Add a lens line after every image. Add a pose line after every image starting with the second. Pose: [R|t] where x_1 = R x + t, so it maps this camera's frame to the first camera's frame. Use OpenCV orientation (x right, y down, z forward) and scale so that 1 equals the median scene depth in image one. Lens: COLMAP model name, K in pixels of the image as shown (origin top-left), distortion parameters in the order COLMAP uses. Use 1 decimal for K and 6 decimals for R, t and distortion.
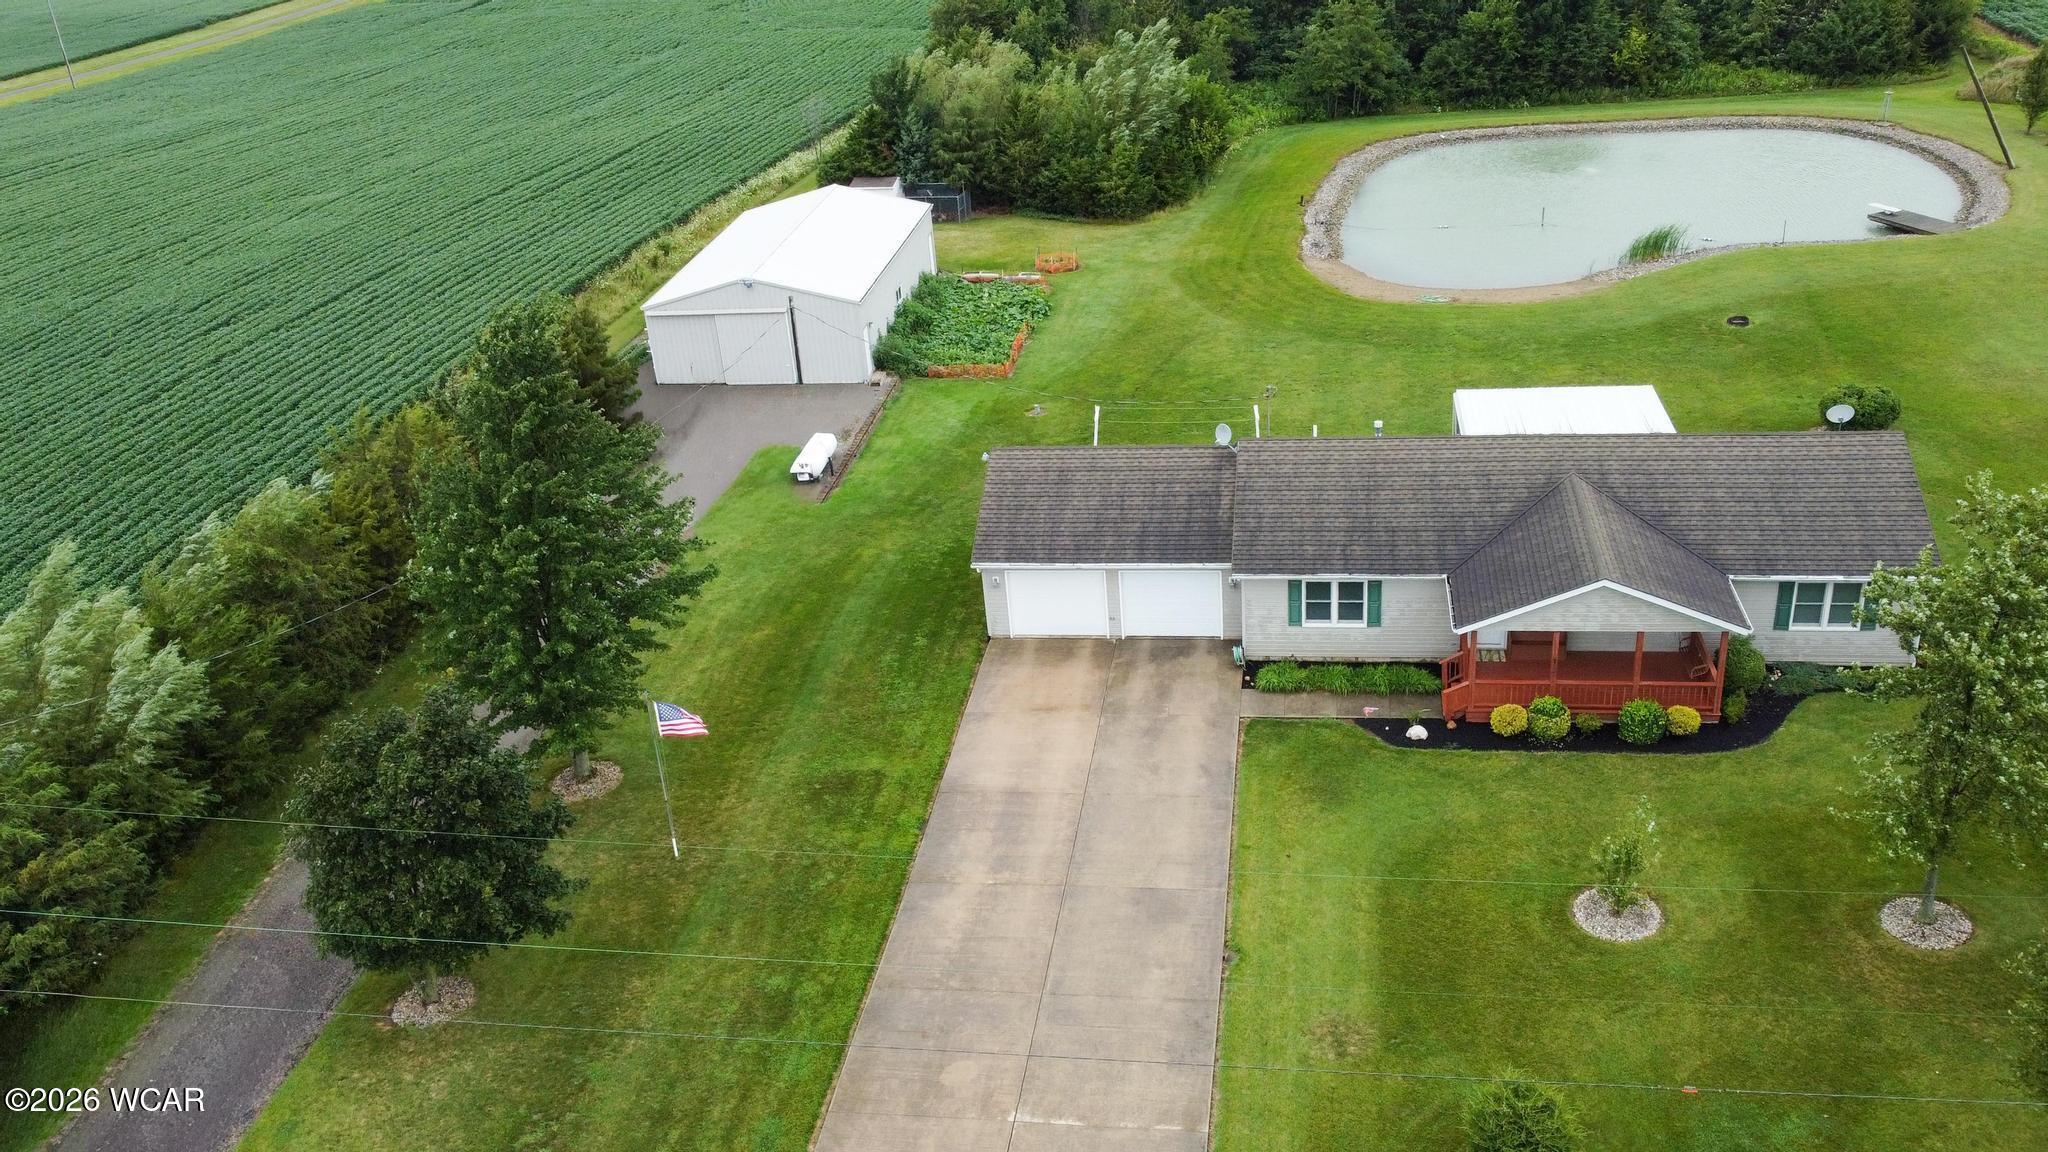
lens RADIAL K [[1646.9, 0, 1010.3], [0, 1646.9, 583.2], [0, 0, 1]] dist [-0.005465, 0.000635]
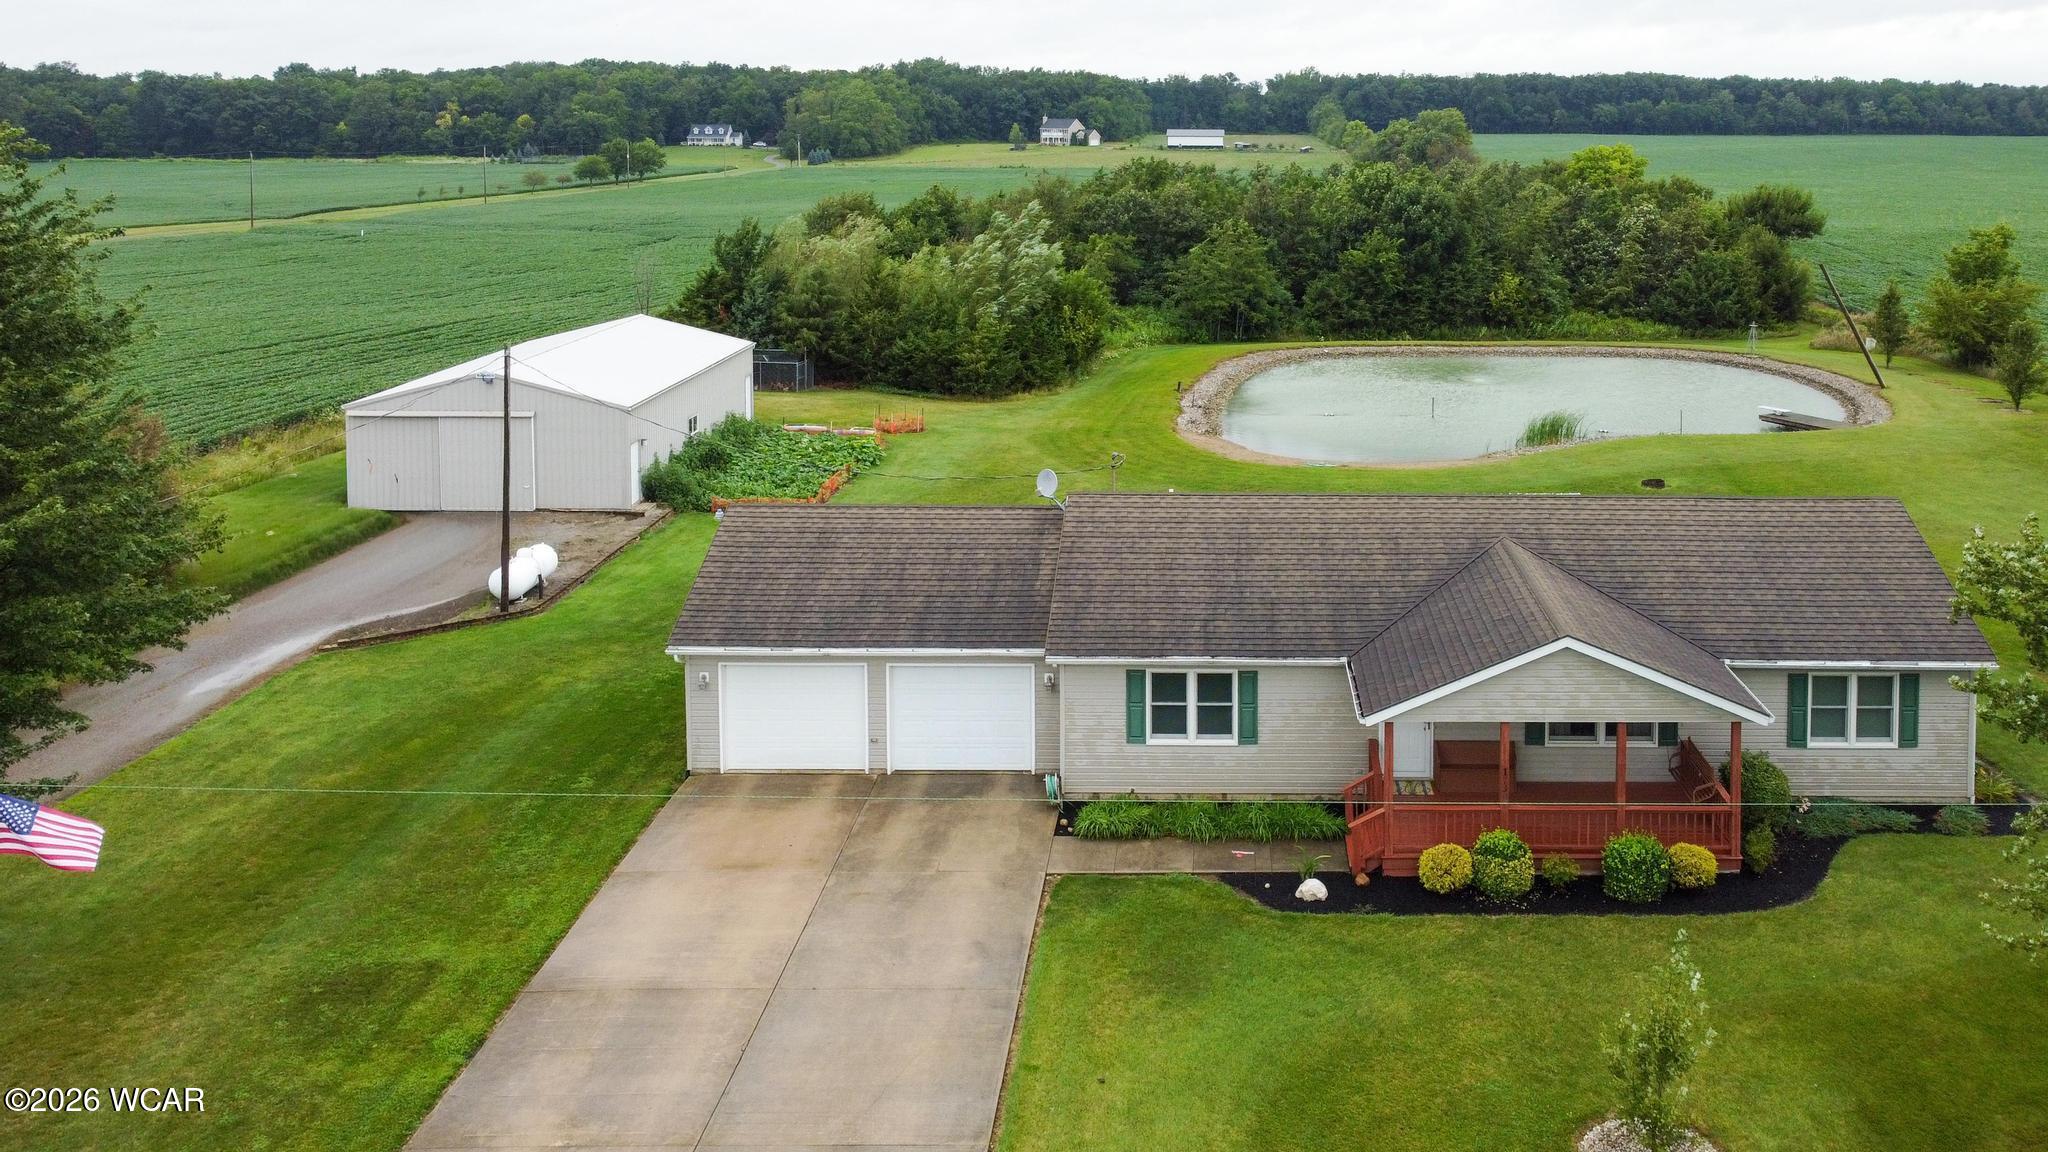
lens RADIAL K [[1625.7, 0, 1209.1], [0, 1625.7, 204.2], [0, 0, 1]] dist [-0.001320, 0.002906]
pose [[0.983284, 0.075676, 0.165606, 0.072569], [-0.000909, 0.911566, -0.411153, 0.099019], [-0.182075, 0.404130, 0.896397, 0.290721]]
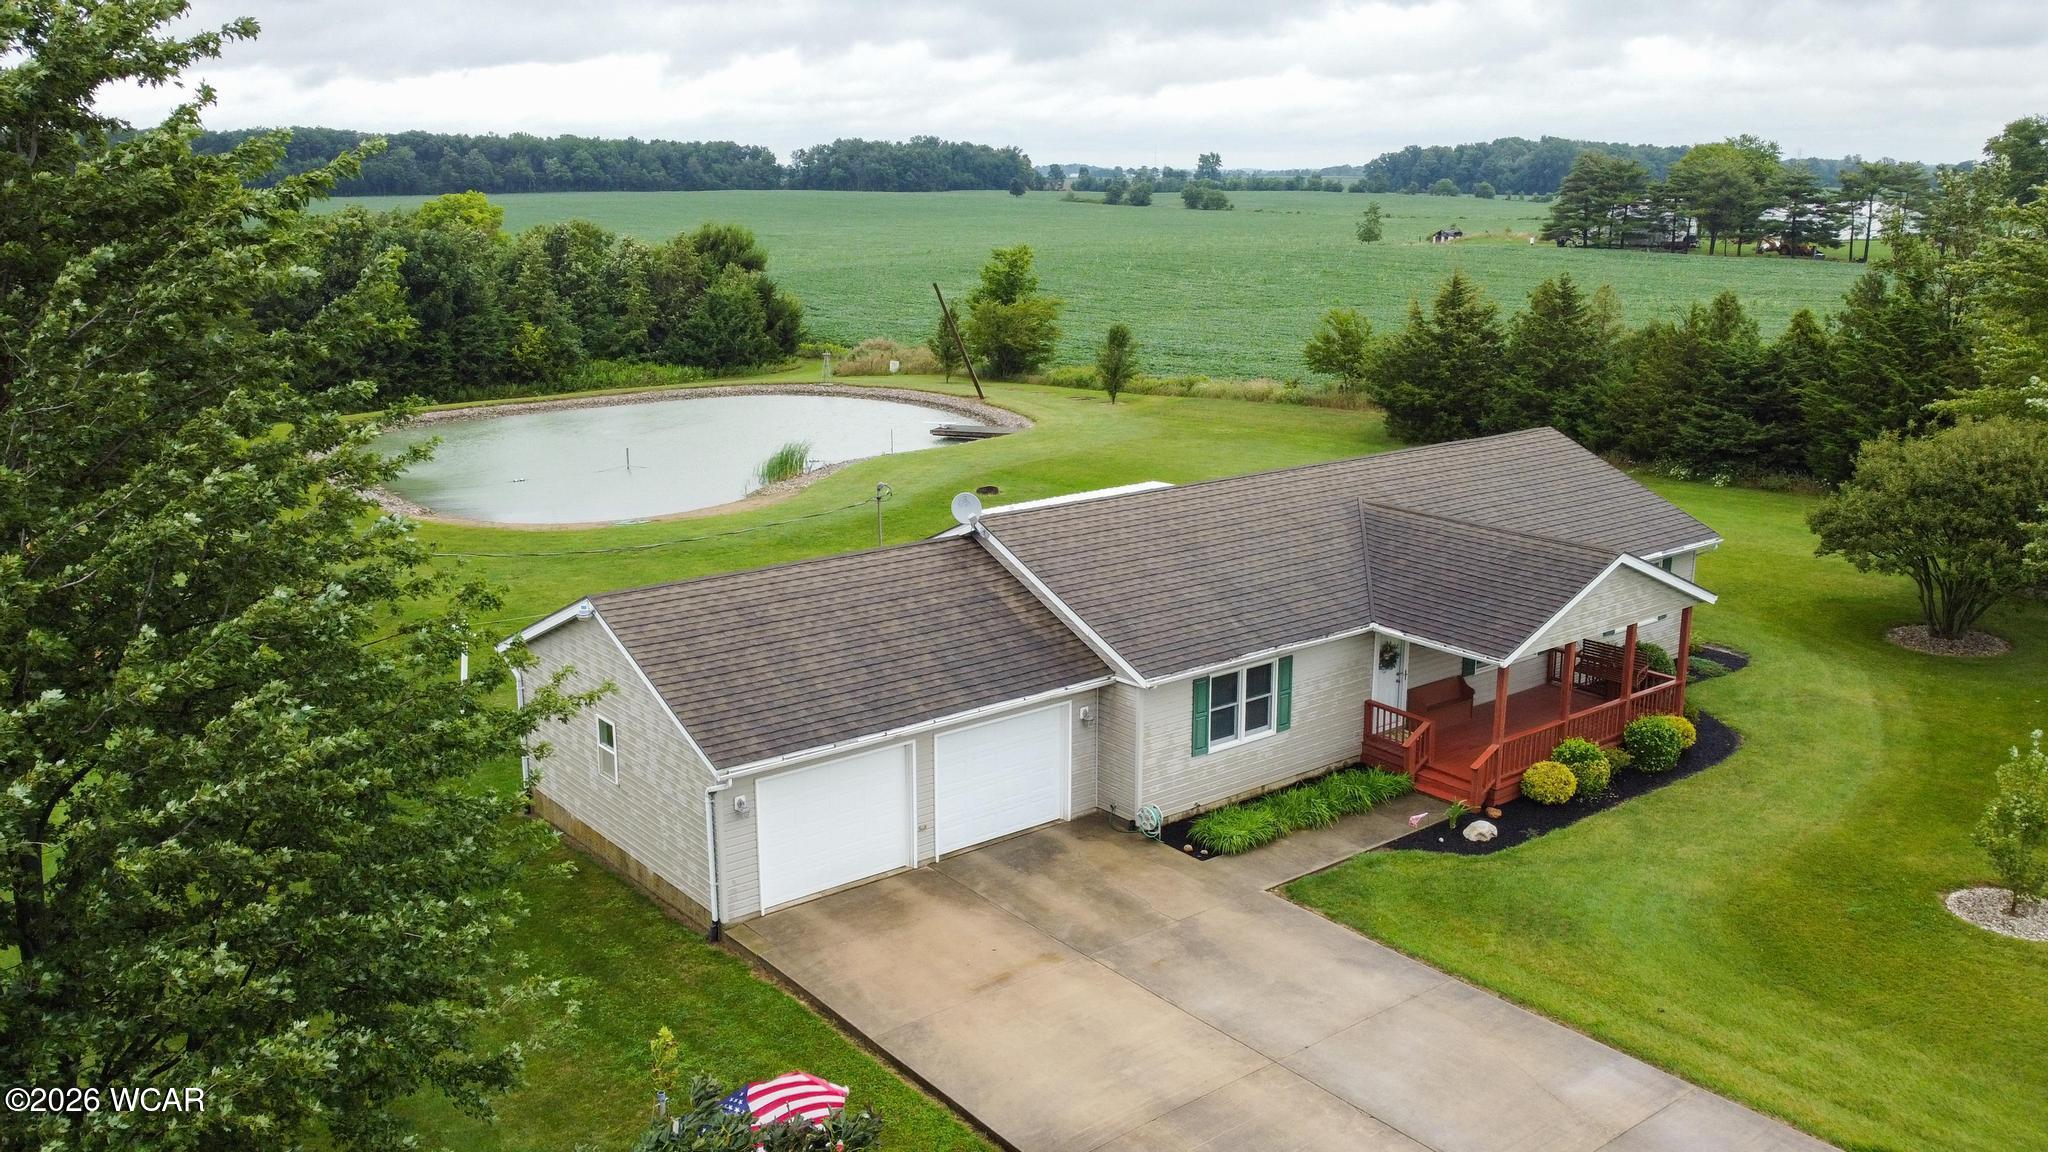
lens RADIAL K [[1646.9, 0, 1010.3], [0, 1646.9, 583.2], [0, 0, 1]] dist [-0.005465, 0.000635]
pose [[0.678790, -0.100510, 0.727422, -0.332898], [0.288495, 0.947441, -0.138297, 0.029710], [-0.675289, 0.303732, 0.672110, 0.593468]]
